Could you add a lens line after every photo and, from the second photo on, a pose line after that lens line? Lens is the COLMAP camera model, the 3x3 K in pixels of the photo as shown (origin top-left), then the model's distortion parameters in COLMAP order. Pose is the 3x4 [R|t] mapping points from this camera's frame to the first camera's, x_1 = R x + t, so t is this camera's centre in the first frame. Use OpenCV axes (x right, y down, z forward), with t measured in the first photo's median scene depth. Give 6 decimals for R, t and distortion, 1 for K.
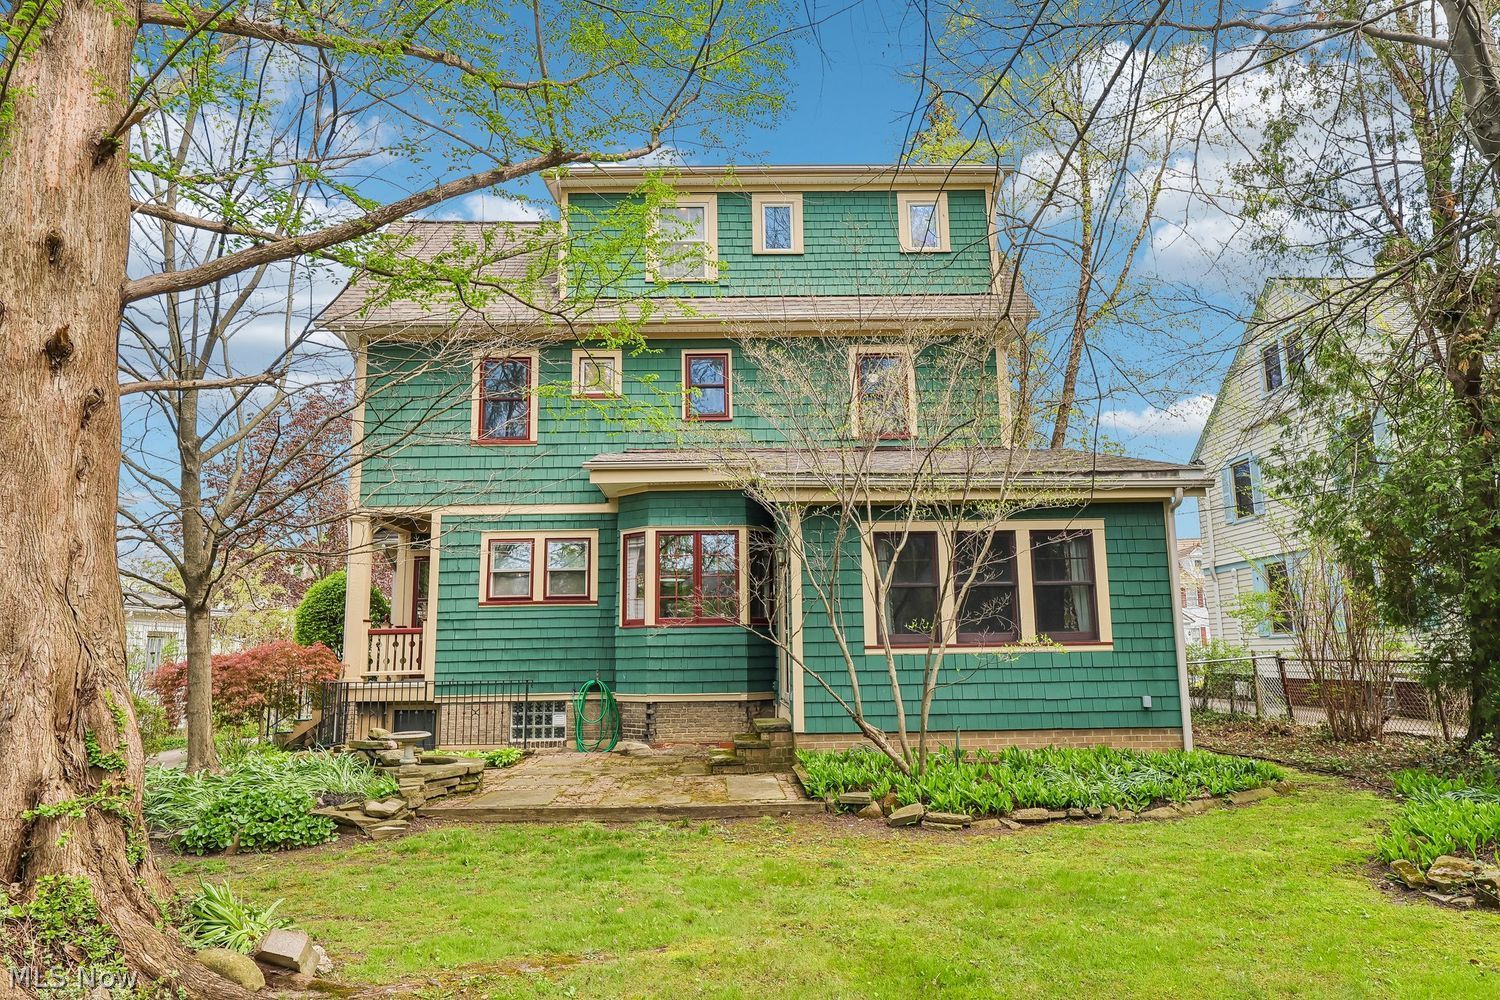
lens RADIAL K [[973.2, 0, 750.0], [0, 973.2, 500.0], [0, 0, 1]] dist [-0.006033, -0.000850]
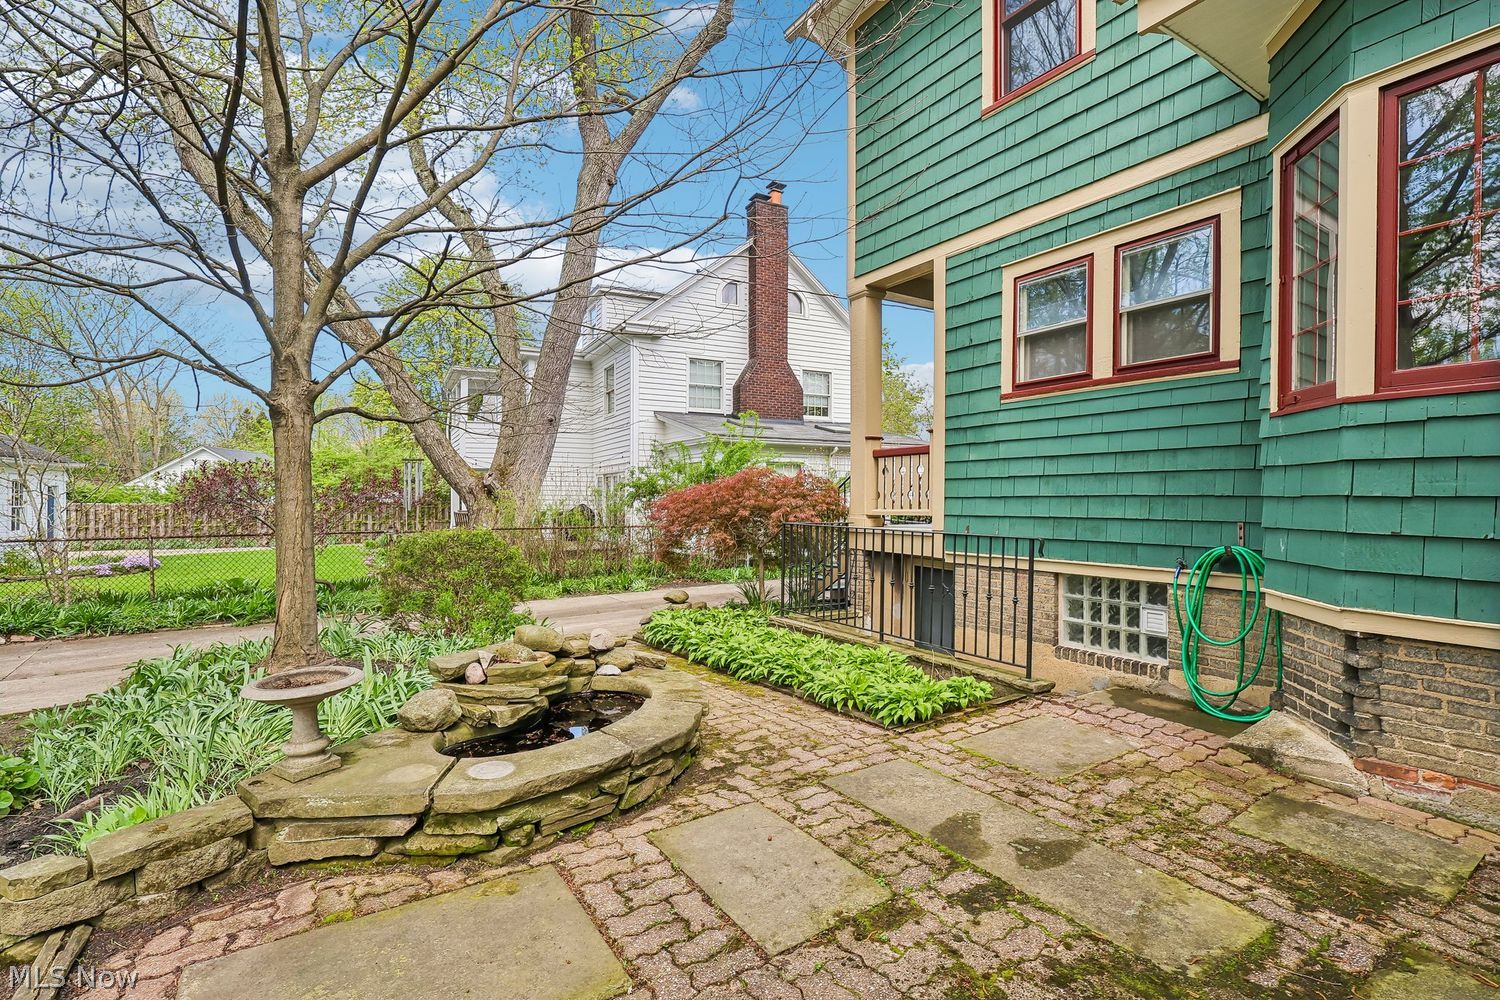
lens RADIAL K [[698.4, 0, 750.0], [0, 698.4, 500.0], [0, 0, 1]] dist [0.001507, 0.000173]
pose [[0.529906, 0.020049, -0.847819, -0.011711], [0.132013, 0.985584, 0.105818, 0.104586], [0.837718, -0.167997, 0.519620, 0.663890]]
